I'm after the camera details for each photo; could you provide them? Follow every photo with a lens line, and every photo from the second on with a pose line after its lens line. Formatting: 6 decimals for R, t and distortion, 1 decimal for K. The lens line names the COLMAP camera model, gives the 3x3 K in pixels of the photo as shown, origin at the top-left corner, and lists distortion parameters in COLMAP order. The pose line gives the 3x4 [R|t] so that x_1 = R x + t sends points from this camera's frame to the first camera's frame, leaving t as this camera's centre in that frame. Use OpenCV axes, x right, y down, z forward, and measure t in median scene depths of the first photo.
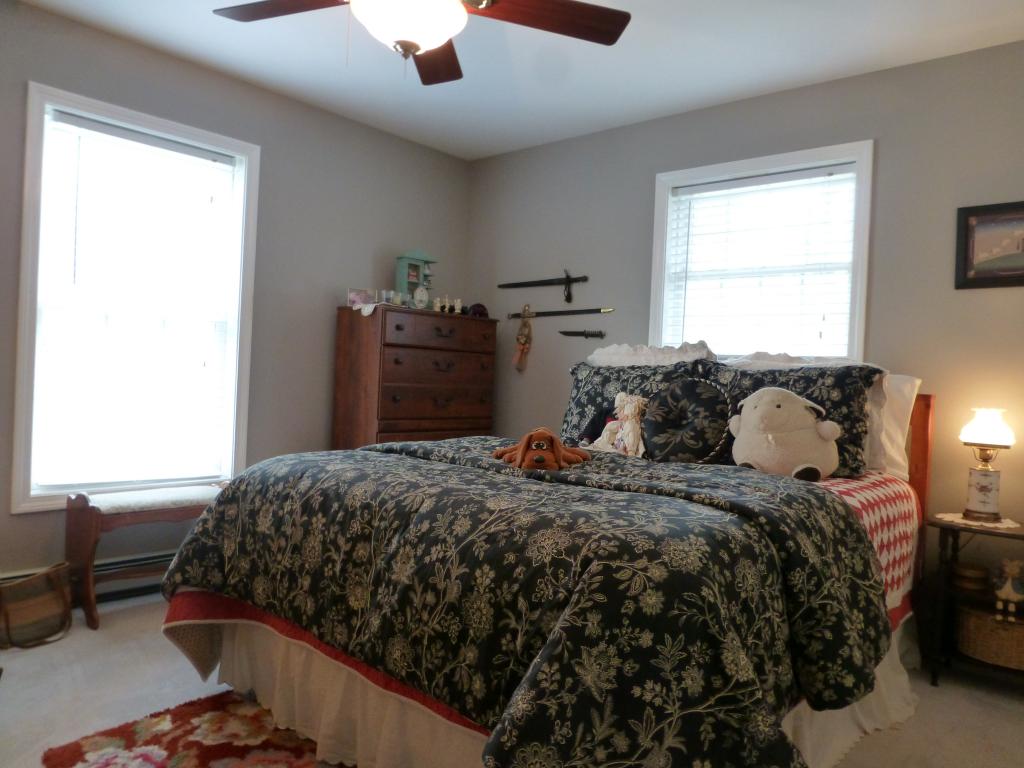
lens RADIAL K [[740.7, 0, 508.0], [0, 740.7, 389.0], [0, 0, 1]] dist [-0.022120, -0.002387]
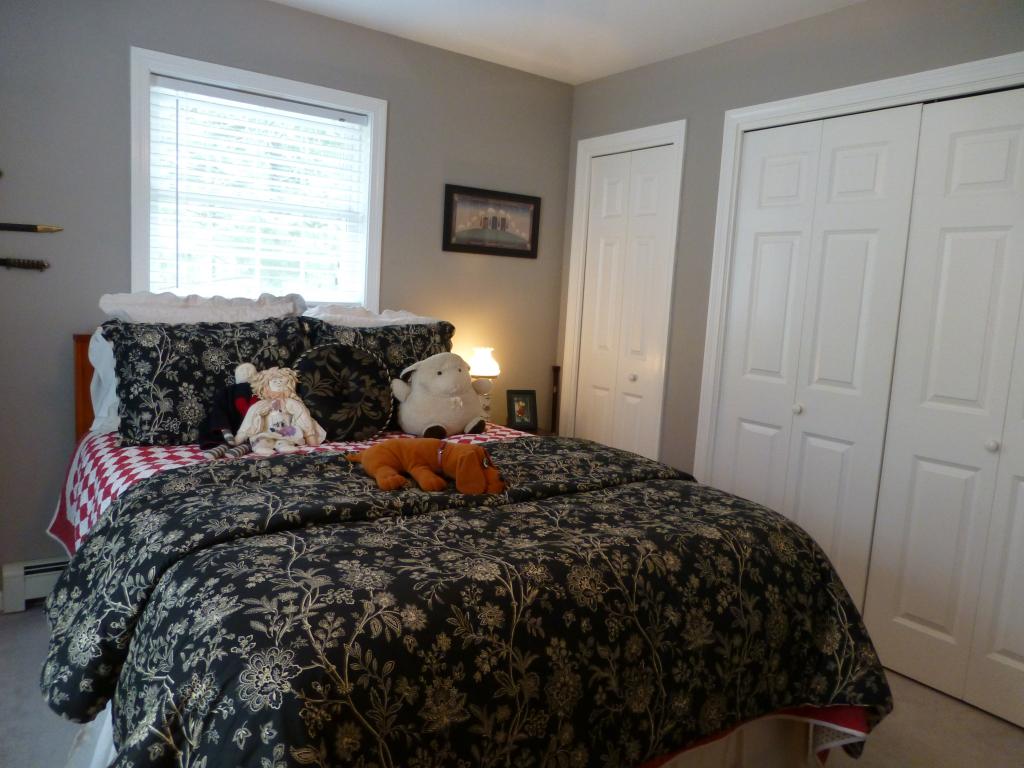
lens RADIAL K [[740.7, 0, 508.0], [0, 740.7, 389.0], [0, 0, 1]] dist [-0.022120, -0.002387]
pose [[0.235665, -0.156776, 0.959105, -0.603122], [-0.028587, 0.985357, 0.168092, -0.121338], [-0.971414, -0.067031, 0.227732, 0.602870]]
